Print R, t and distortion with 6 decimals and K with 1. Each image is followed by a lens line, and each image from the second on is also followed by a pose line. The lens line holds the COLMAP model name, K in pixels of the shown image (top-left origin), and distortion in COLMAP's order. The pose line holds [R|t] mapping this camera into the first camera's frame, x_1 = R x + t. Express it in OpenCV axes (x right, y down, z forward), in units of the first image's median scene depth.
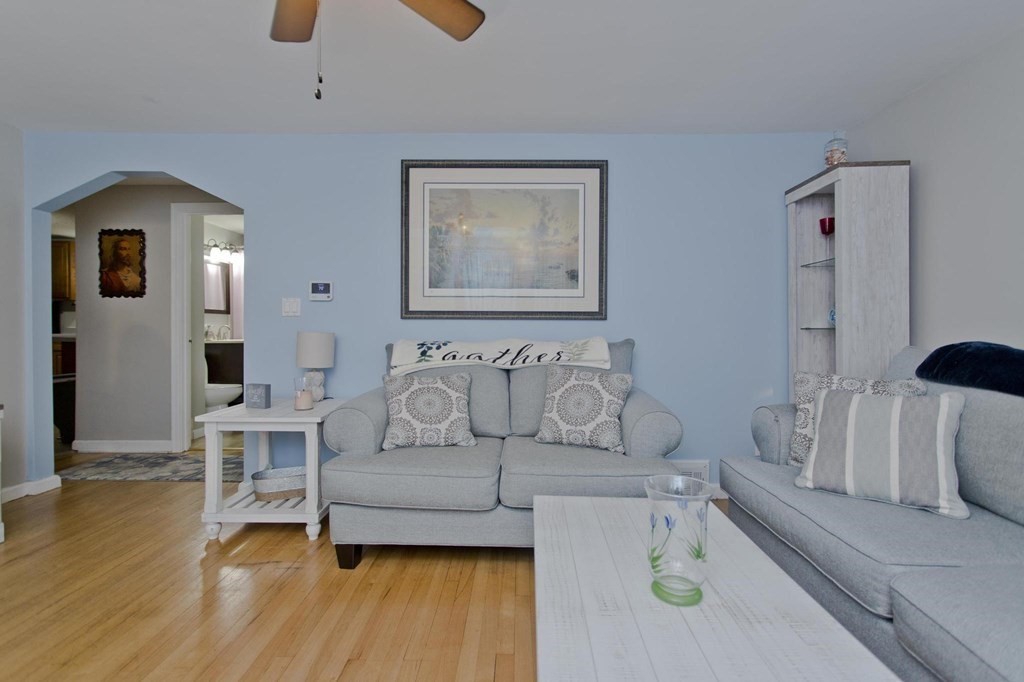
lens RADIAL K [[496.9, 0, 508.8], [0, 496.9, 329.3], [0, 0, 1]] dist [-0.001228, 0.001514]
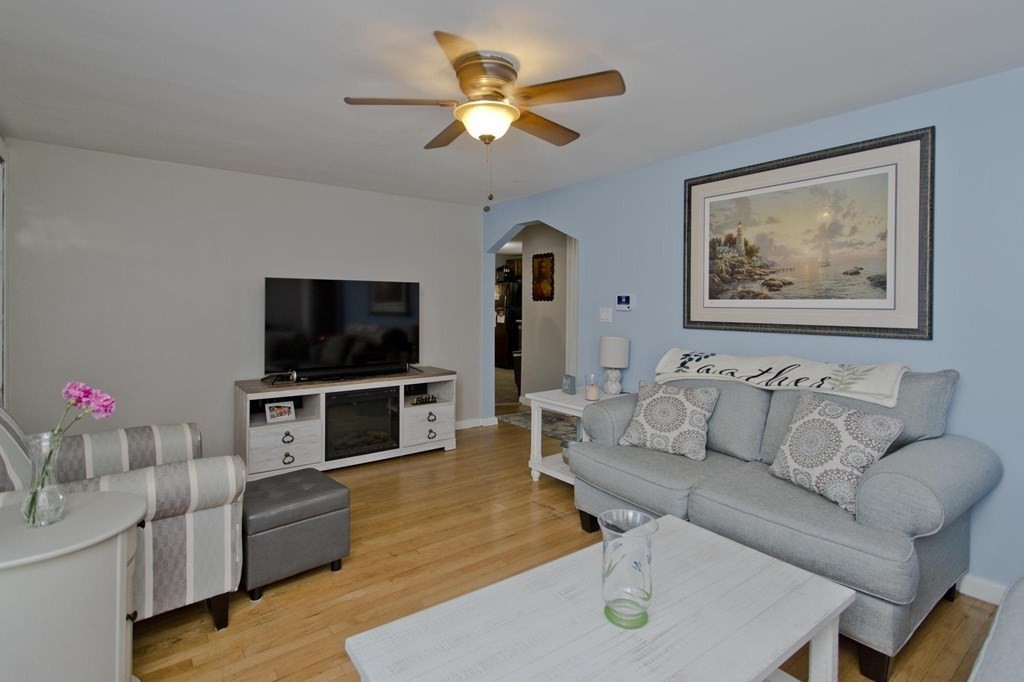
lens RADIAL K [[496.9, 0, 500.1], [0, 496.9, 305.8], [0, 0, 1]] dist [-0.001228, 0.001514]
pose [[0.612835, 0.002099, -0.790208, 0.387839], [-0.004094, 0.999991, -0.000519, -0.067304], [0.790200, 0.003554, 0.612838, 0.029002]]
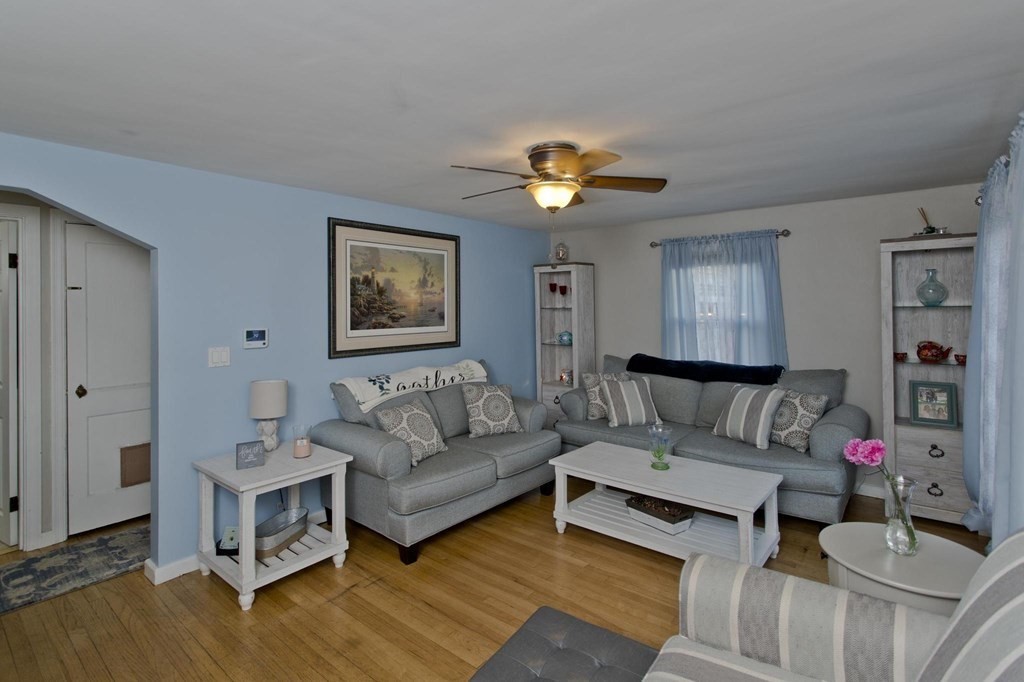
lens RADIAL K [[496.9, 0, 510.0], [0, 496.9, 303.4], [0, 0, 1]] dist [-0.001228, 0.001514]
pose [[0.623324, -0.005888, 0.781942, -0.839456], [0.012822, 0.999914, -0.002692, -0.137890], [-0.781859, 0.011704, 0.623346, -0.017417]]
